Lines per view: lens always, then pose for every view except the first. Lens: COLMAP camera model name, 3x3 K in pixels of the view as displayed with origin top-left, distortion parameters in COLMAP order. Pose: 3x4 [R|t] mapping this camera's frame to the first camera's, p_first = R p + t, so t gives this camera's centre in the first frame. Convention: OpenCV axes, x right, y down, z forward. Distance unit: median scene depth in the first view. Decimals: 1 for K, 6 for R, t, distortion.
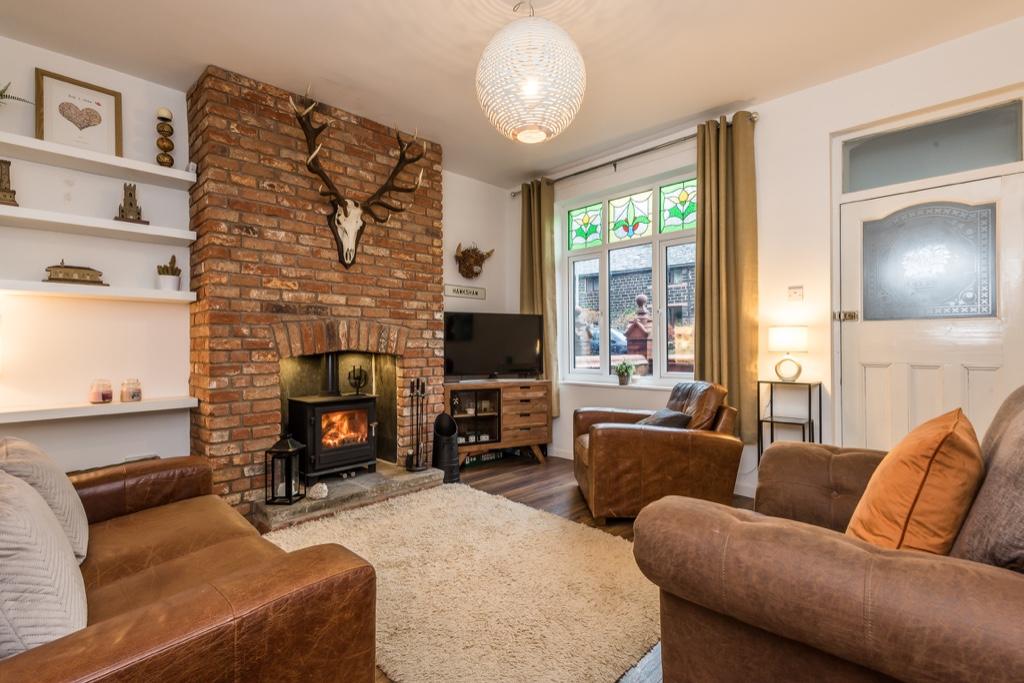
lens RADIAL K [[467.2, 0, 516.5], [0, 467.2, 347.8], [0, 0, 1]] dist [0.038664, -0.027673]
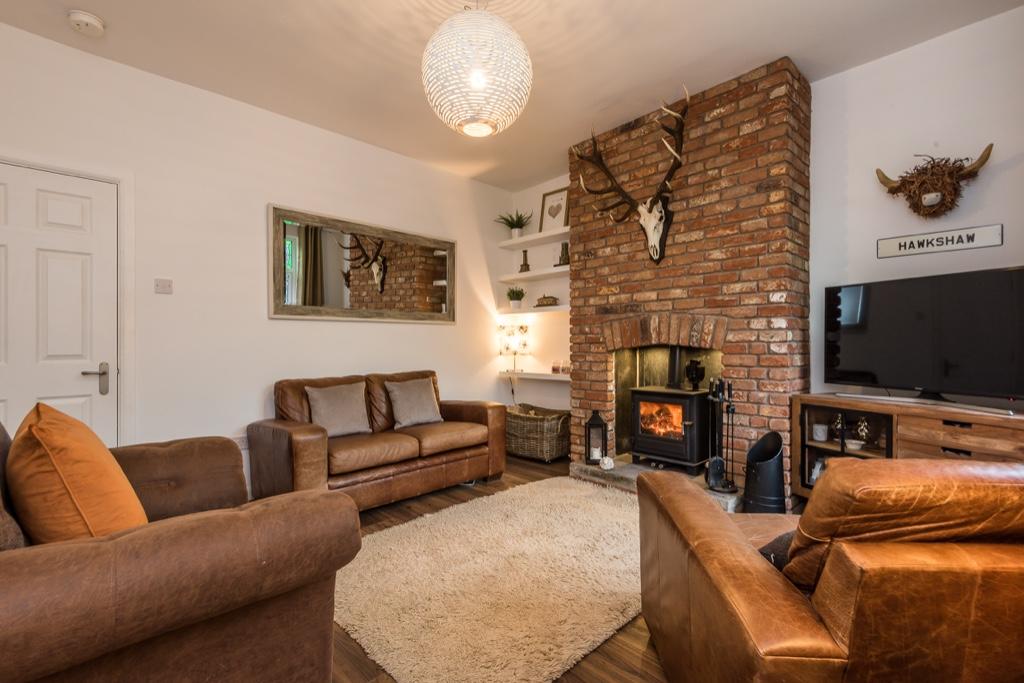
lens RADIAL K [[467.2, 0, 516.5], [0, 467.2, 347.8], [0, 0, 1]] dist [0.038664, -0.027673]
pose [[-0.036191, 0.013892, -0.999248, 0.674702], [0.002229, 0.999902, 0.013820, -0.001325], [0.999342, -0.001727, -0.036218, 0.729198]]
